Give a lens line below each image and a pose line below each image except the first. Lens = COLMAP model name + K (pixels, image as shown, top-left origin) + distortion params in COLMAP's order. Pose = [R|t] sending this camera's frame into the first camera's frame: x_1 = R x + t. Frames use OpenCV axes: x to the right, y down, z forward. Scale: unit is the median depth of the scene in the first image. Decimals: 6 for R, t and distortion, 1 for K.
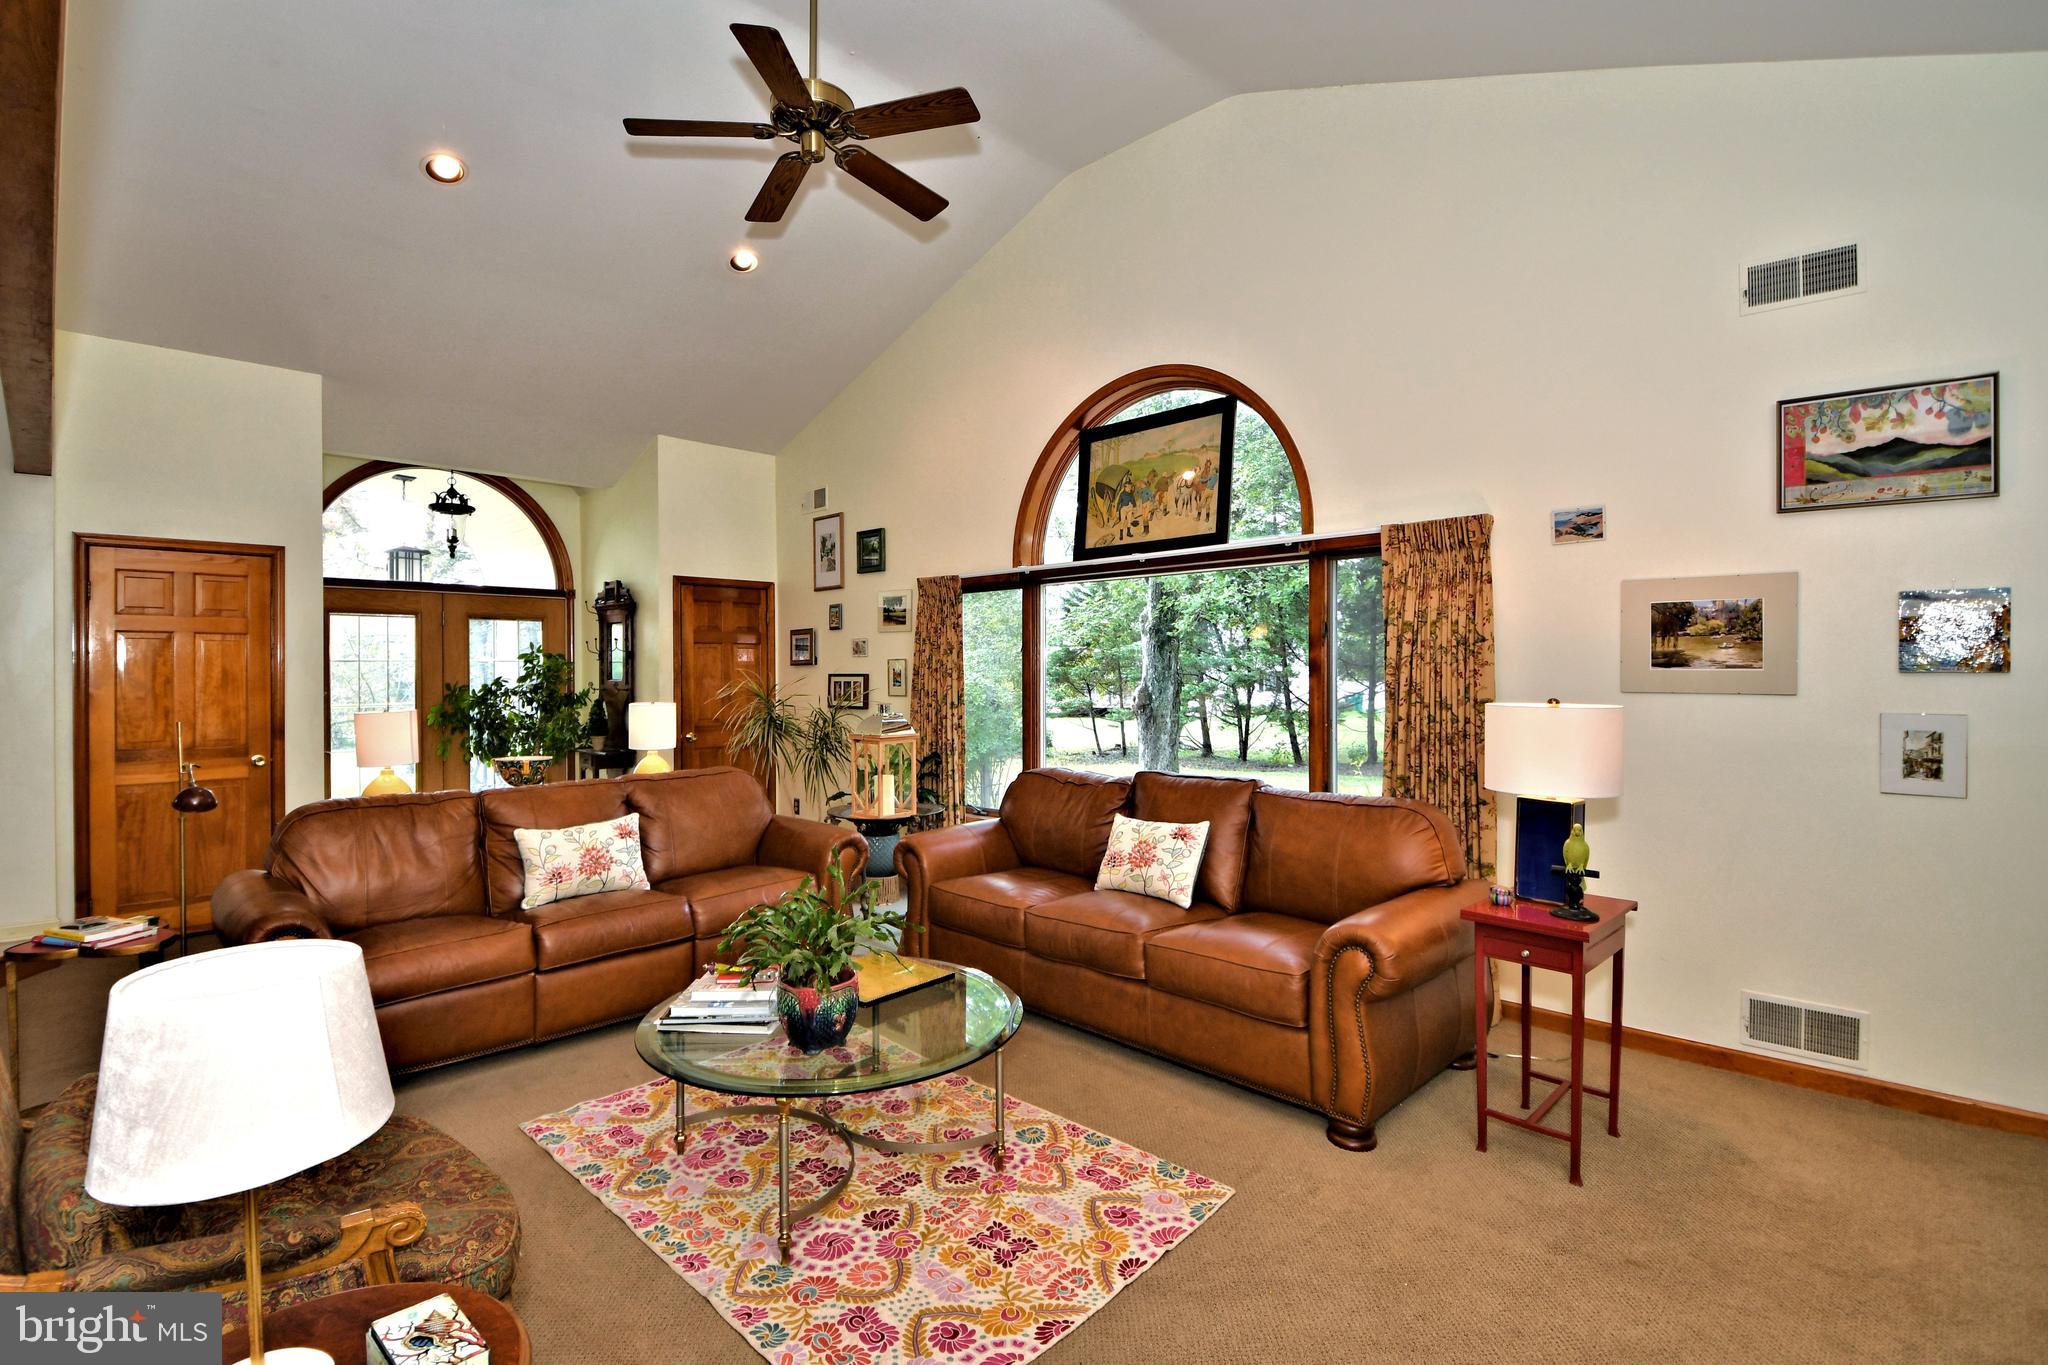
lens RADIAL K [[939.2, 0, 1017.9], [0, 939.2, 663.8], [0, 0, 1]] dist [-0.000935, -0.006823]
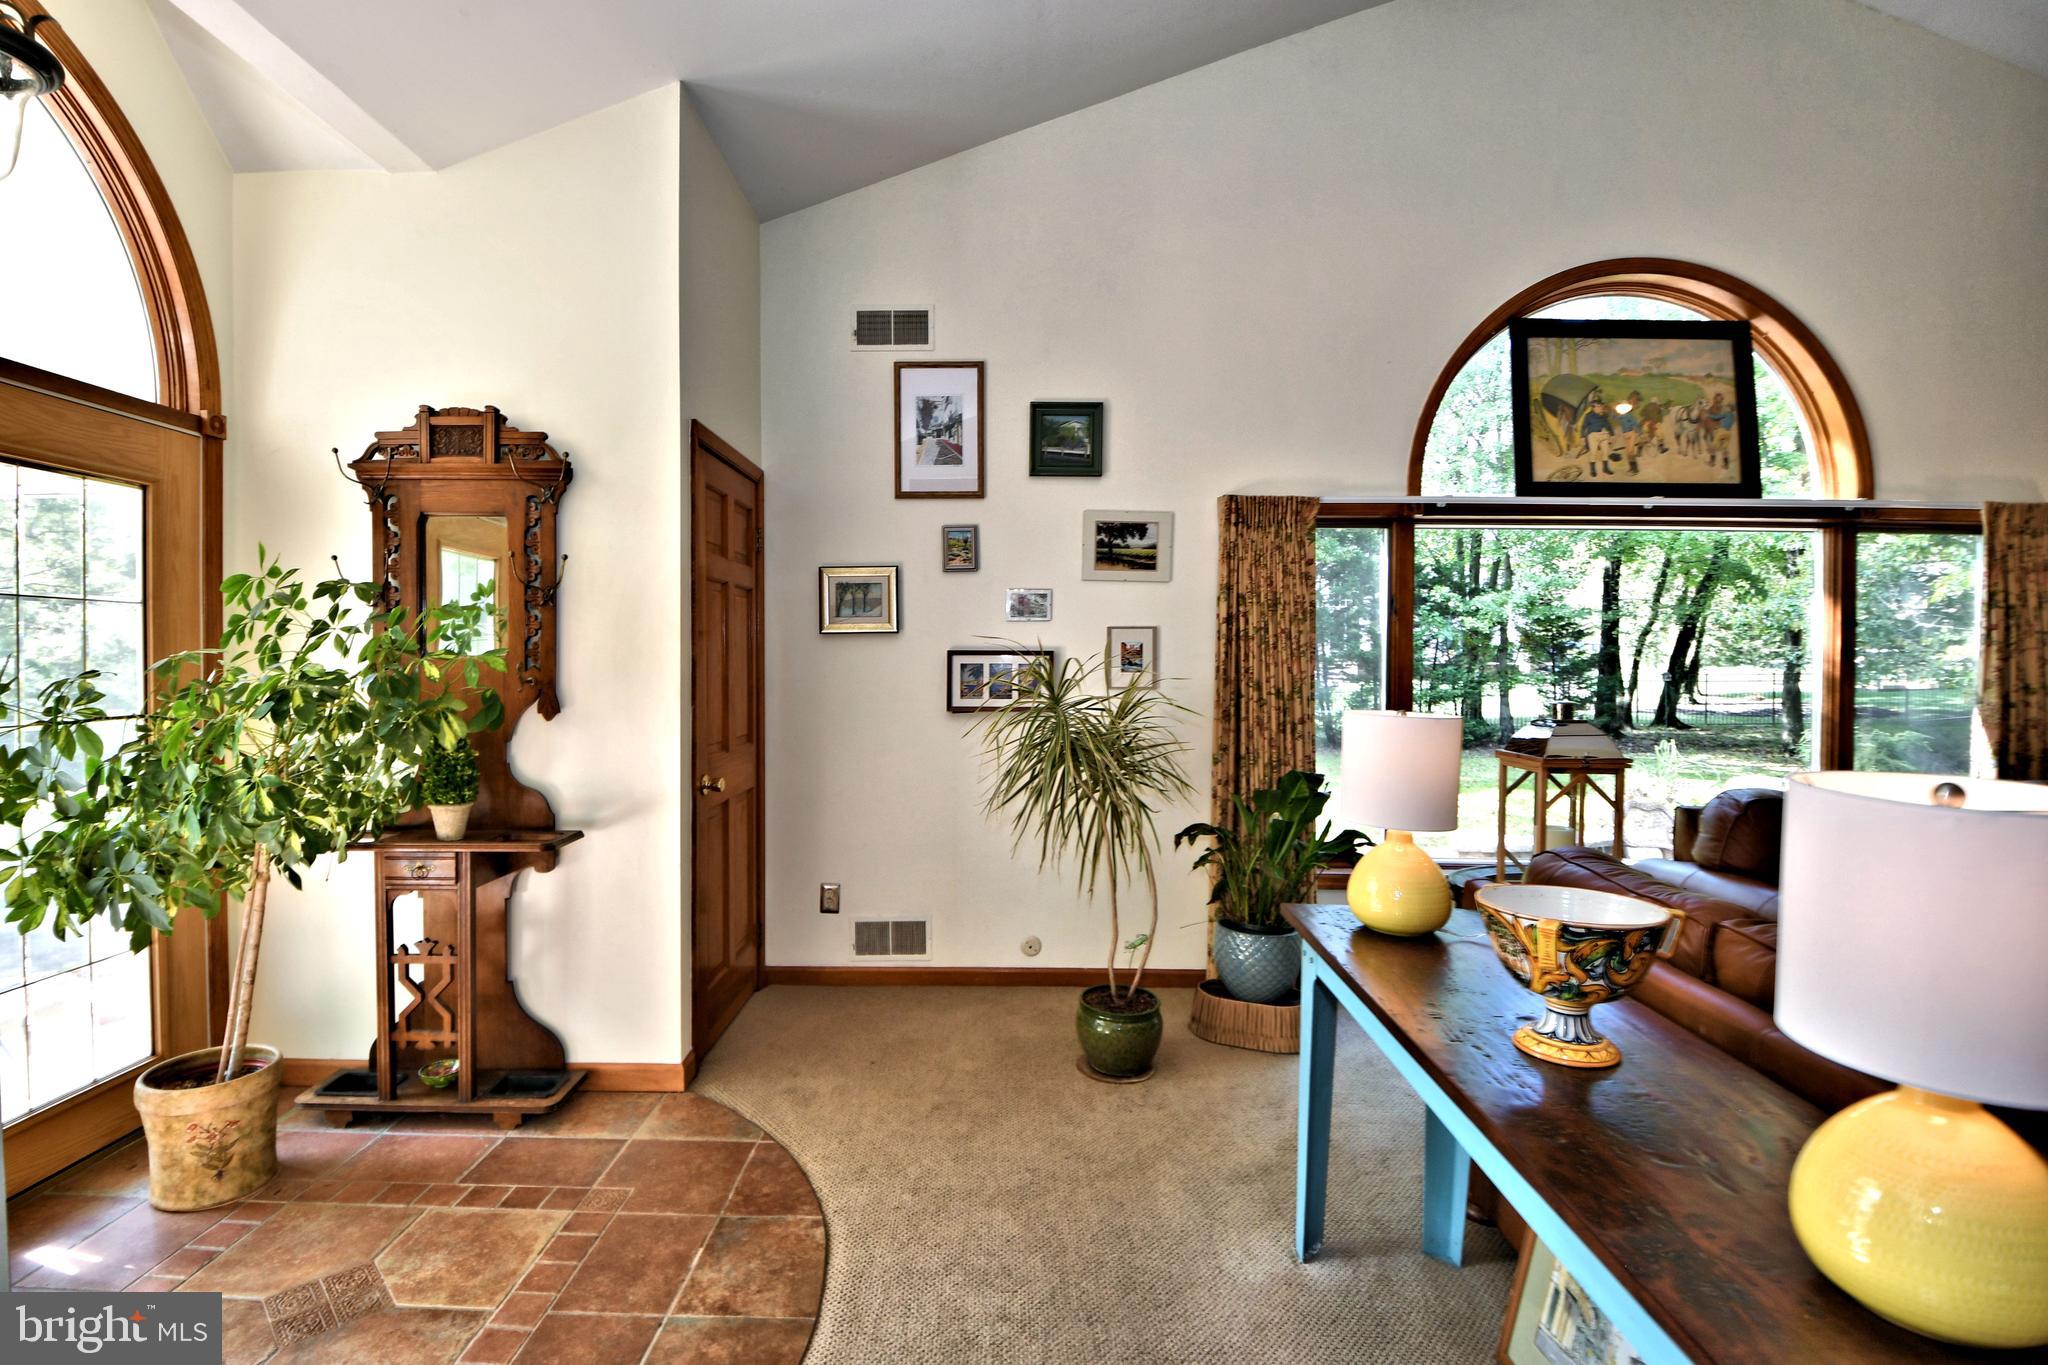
lens RADIAL K [[939.2, 0, 983.6], [0, 939.2, 672.4], [0, 0, 1]] dist [-0.000935, -0.006823]
pose [[0.738462, -0.001749, 0.674293, -0.767746], [-0.017570, 0.999607, 0.021835, 0.017537], [-0.674066, -0.027972, 0.738141, 0.779496]]
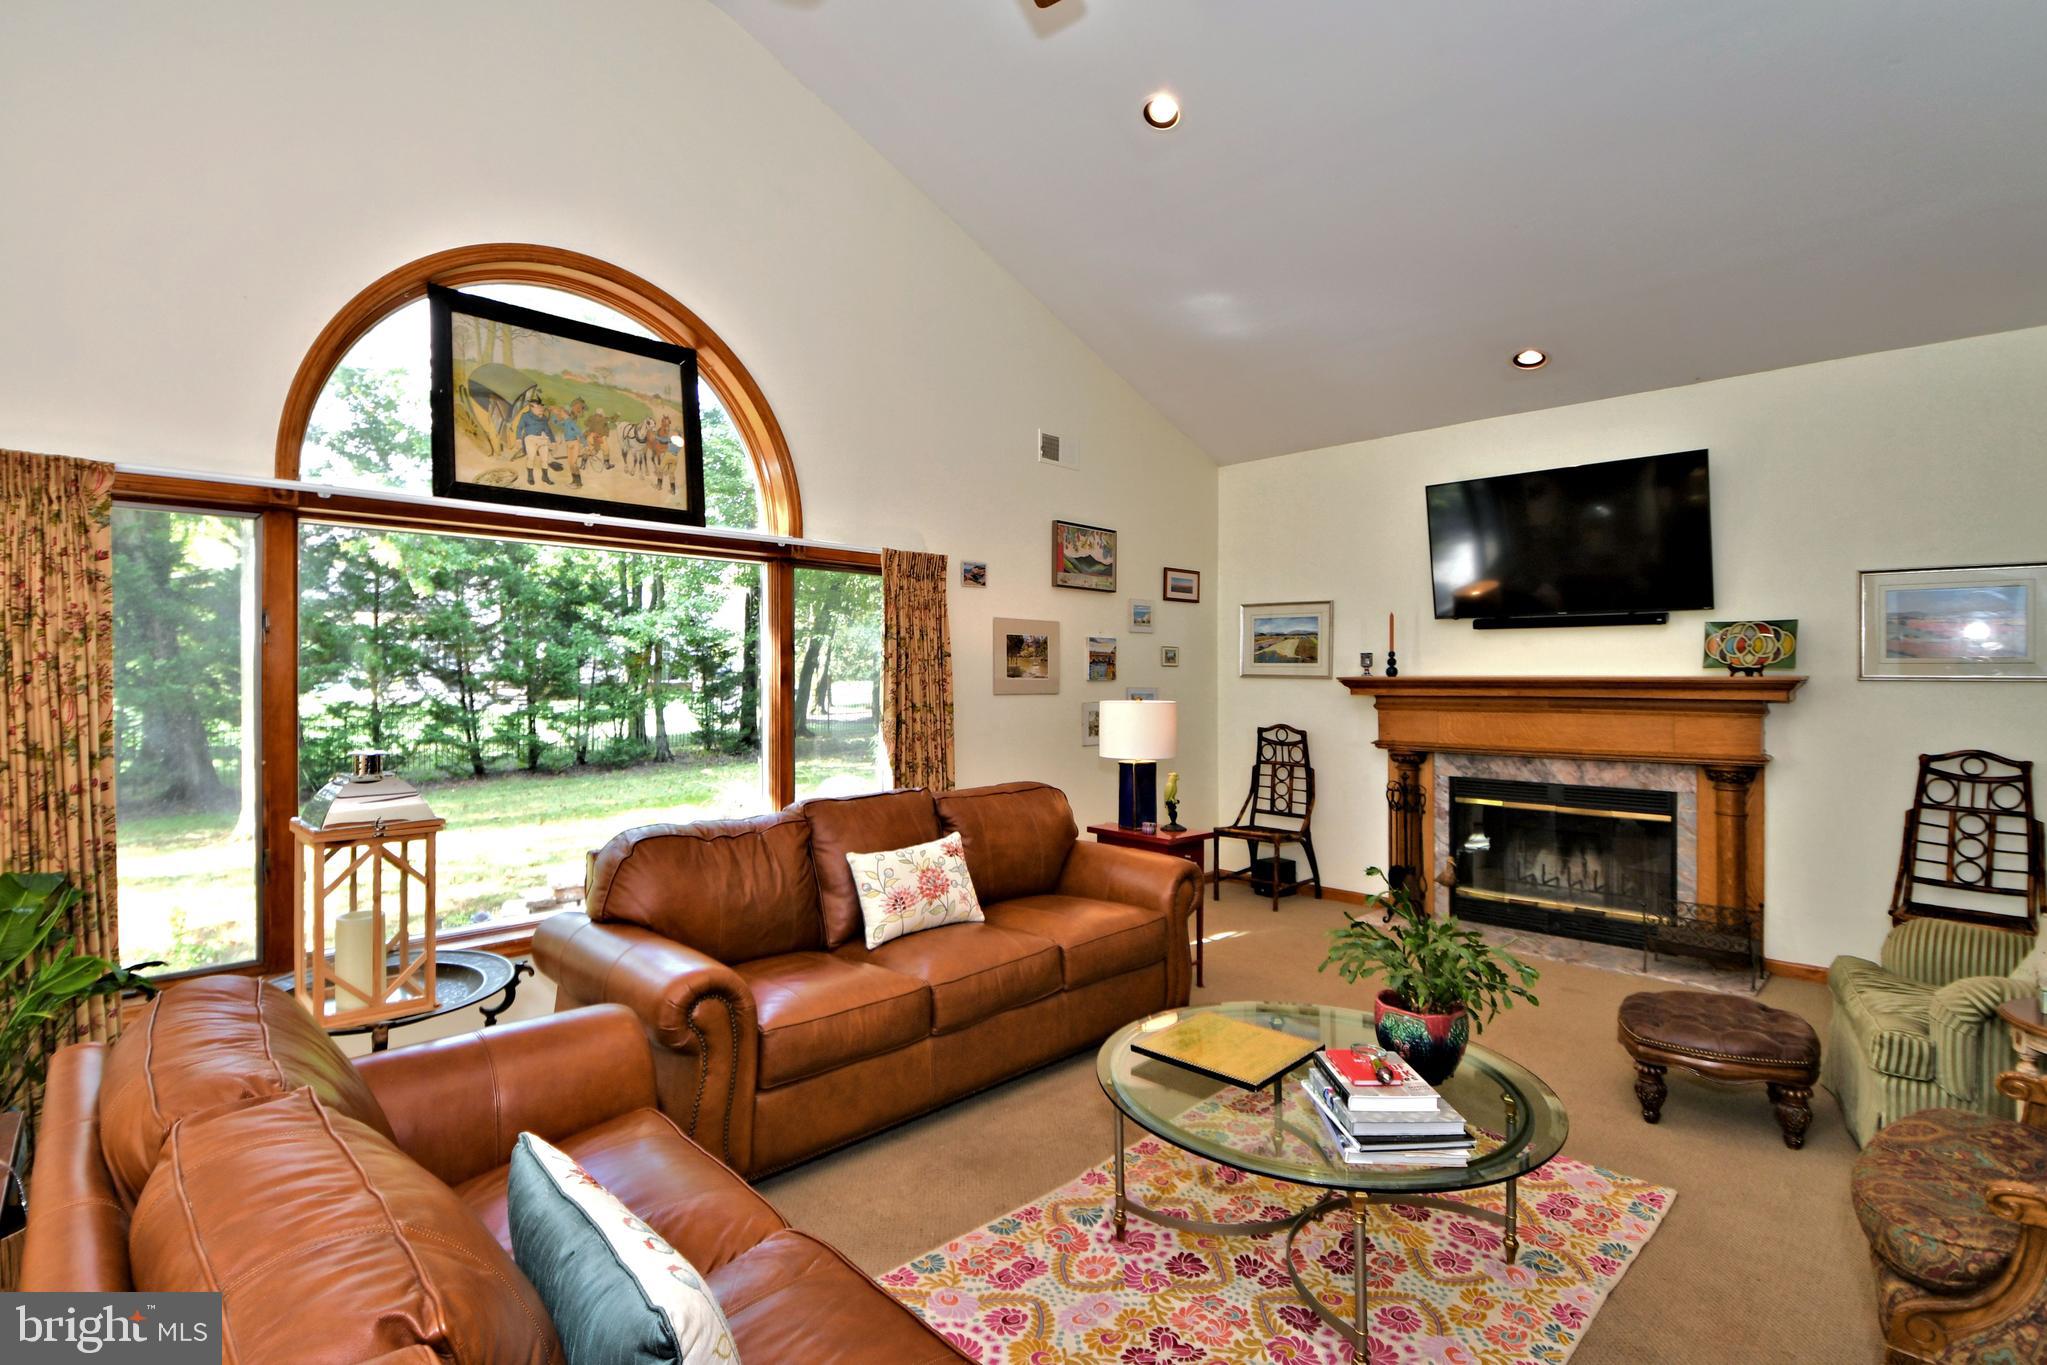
lens RADIAL K [[938.7, 0, 992.4], [0, 938.7, 676.3], [0, 0, 1]] dist [-0.000935, -0.006823]
pose [[0.049193, 0.002880, 0.998785, -0.548624], [-0.009225, 0.999954, -0.002429, 0.003717], [-0.998747, -0.009095, 0.049217, 0.644265]]
